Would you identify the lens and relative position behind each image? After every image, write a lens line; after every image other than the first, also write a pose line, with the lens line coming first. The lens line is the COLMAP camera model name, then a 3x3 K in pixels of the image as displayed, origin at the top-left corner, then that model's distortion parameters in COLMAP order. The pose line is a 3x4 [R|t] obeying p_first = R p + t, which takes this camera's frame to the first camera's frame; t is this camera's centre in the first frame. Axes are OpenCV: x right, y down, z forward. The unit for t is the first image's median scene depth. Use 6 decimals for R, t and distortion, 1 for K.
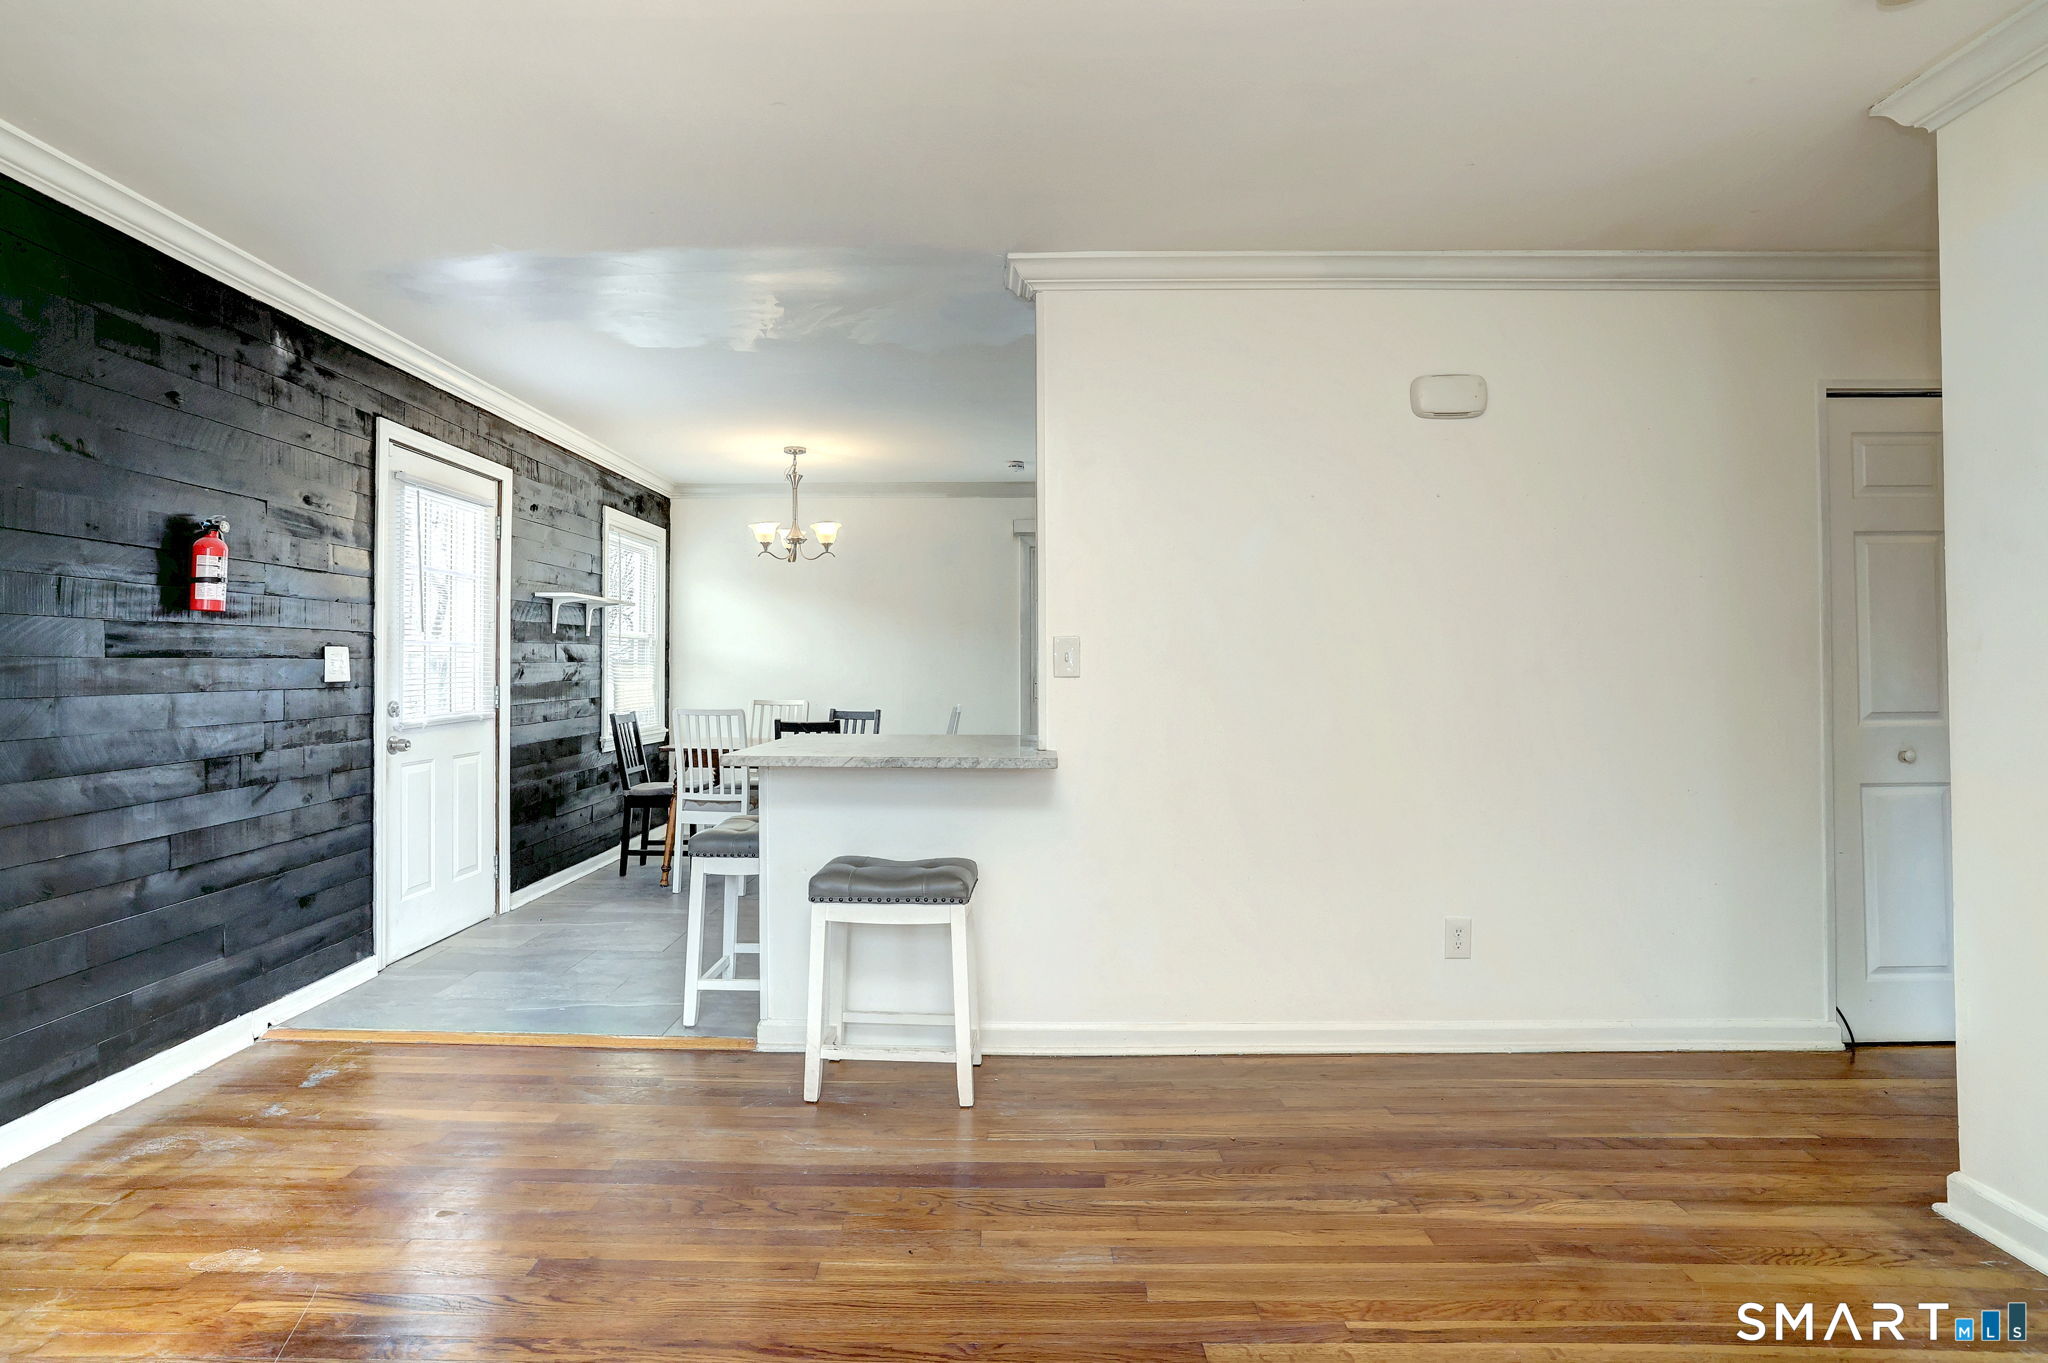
lens RADIAL K [[976.7, 0, 1026.1], [0, 976.7, 659.6], [0, 0, 1]] dist [-0.011657, 0.000984]
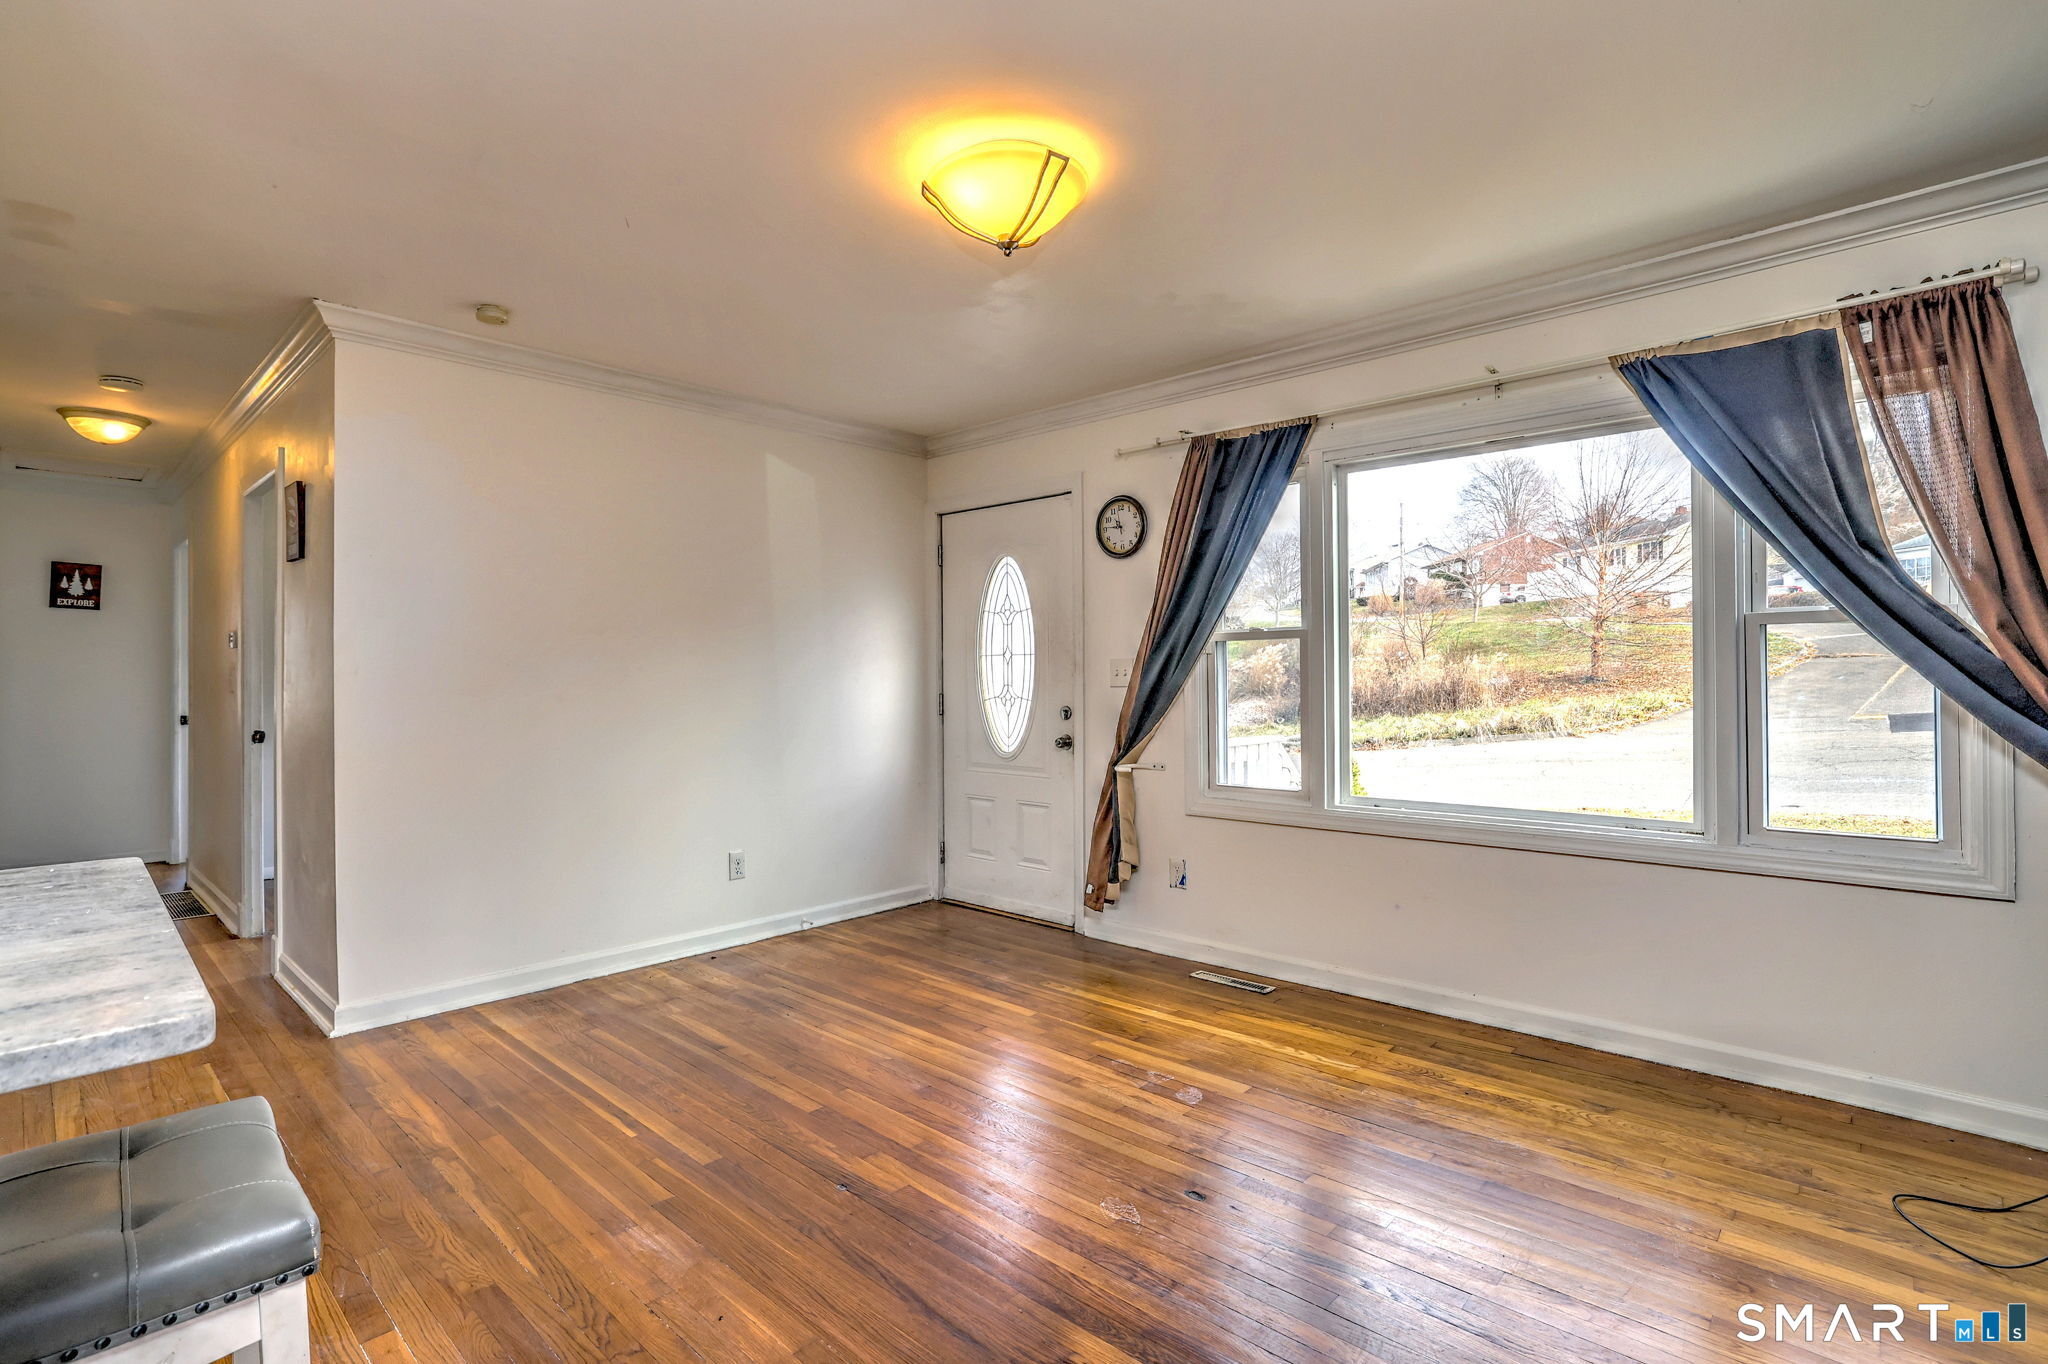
lens RADIAL K [[975.4, 0, 971.1], [0, 975.4, 664.6], [0, 0, 1]] dist [-0.036708, 0.016422]
pose [[-0.709687, 0.017082, 0.704310, -0.612767], [-0.002067, 0.999651, -0.026328, 0.010035], [-0.704514, -0.020140, -0.709405, 0.975293]]
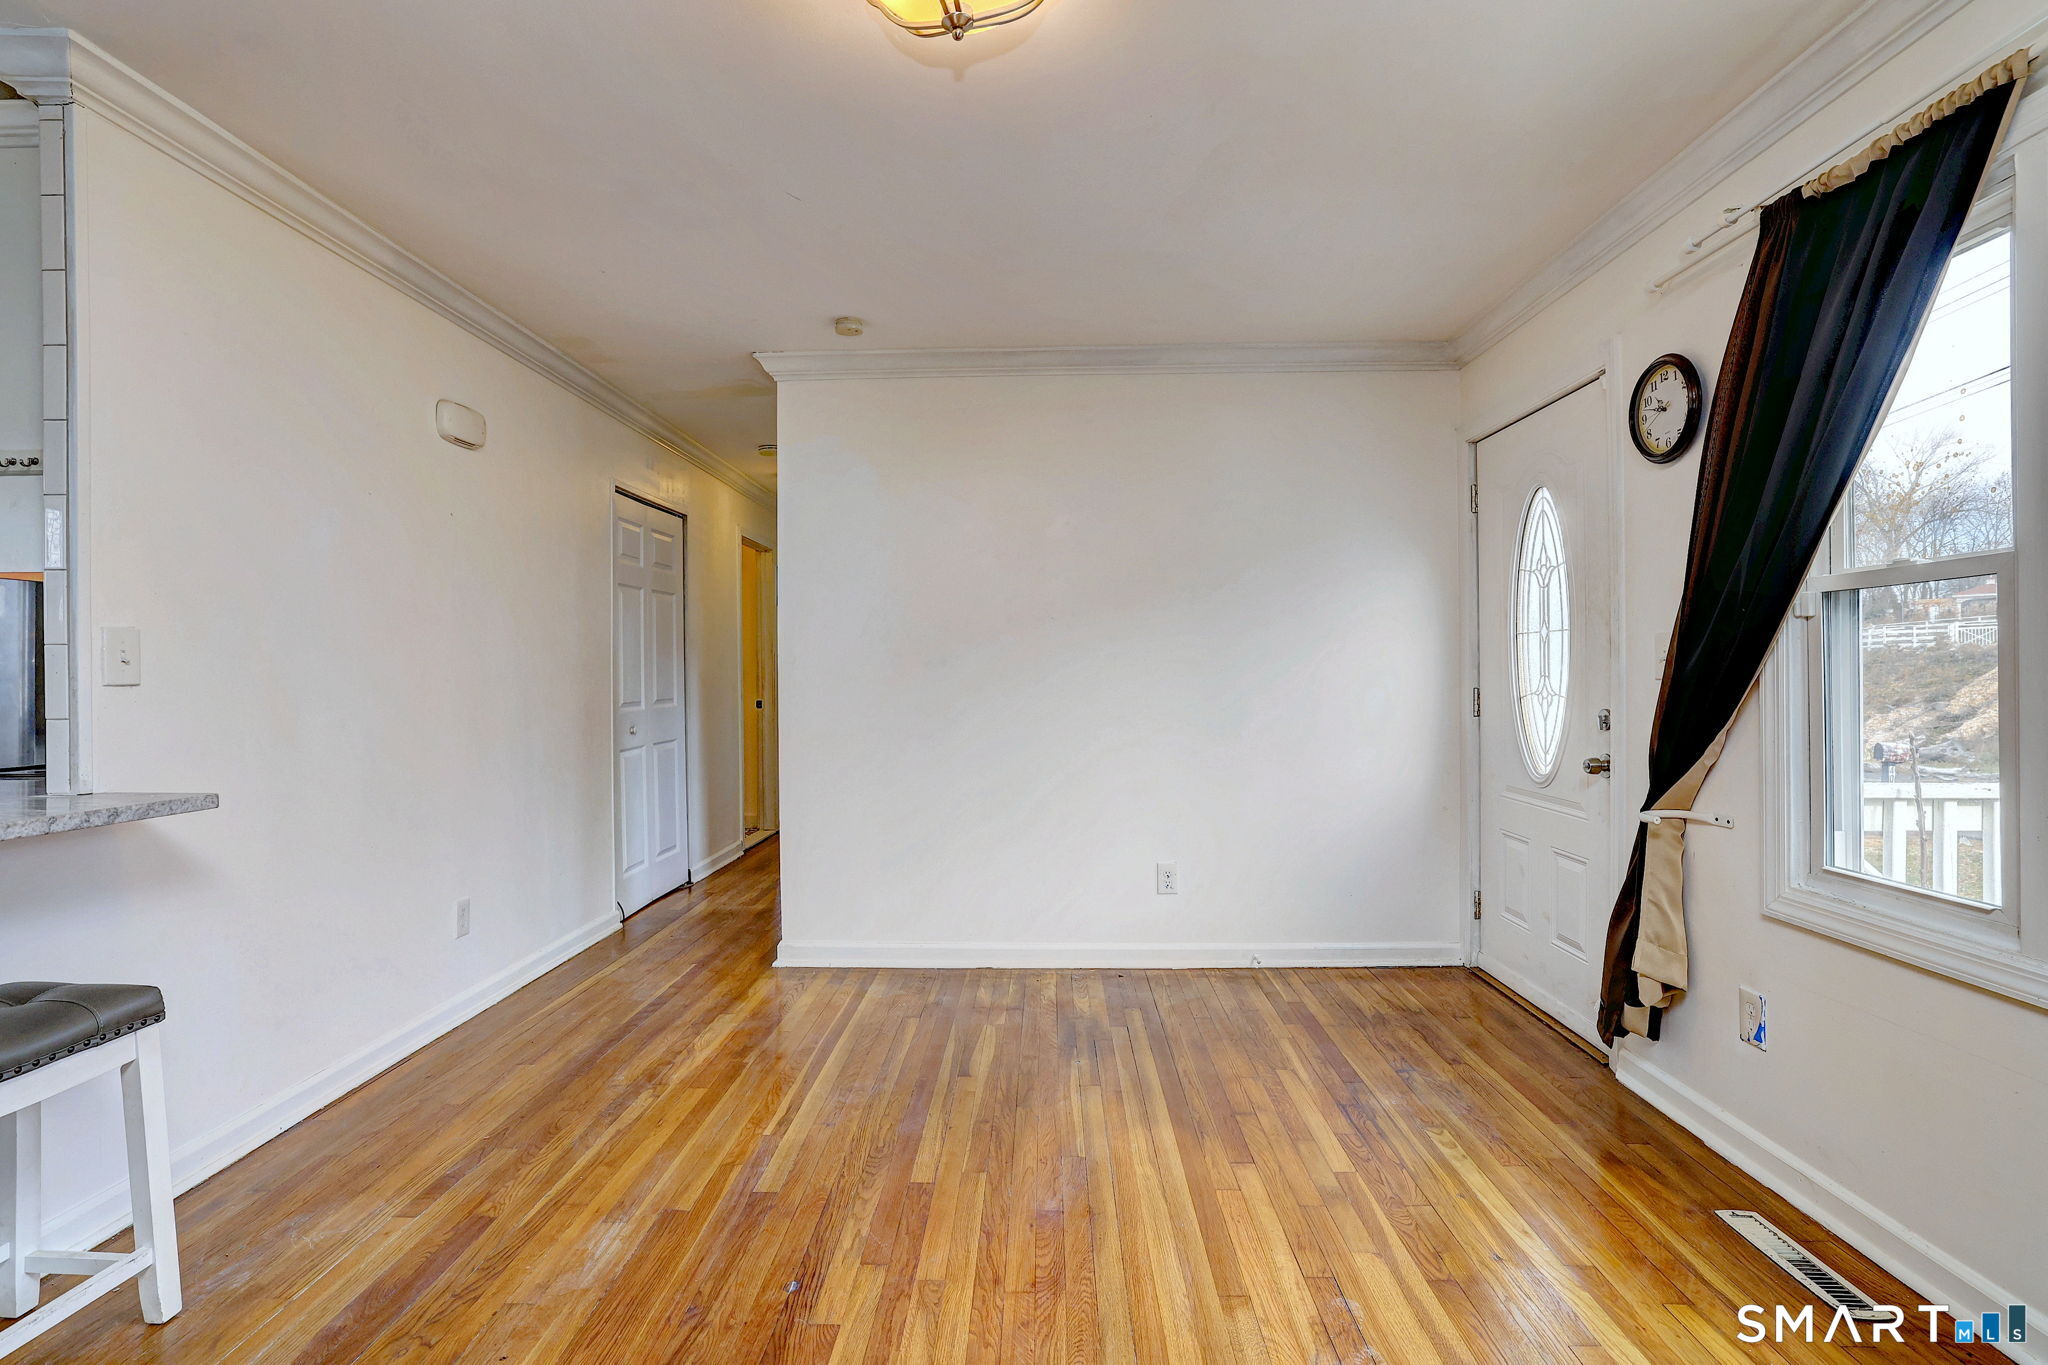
lens RADIAL K [[945.9, 0, 999.9], [0, 945.9, 673.3], [0, 0, 1]] dist [-0.053334, 0.024377]
pose [[0.045339, 0.002605, 0.998968, -0.591659], [-0.008695, 0.999960, -0.002213, 0.005721], [-0.998934, -0.008585, 0.045360, 0.349083]]
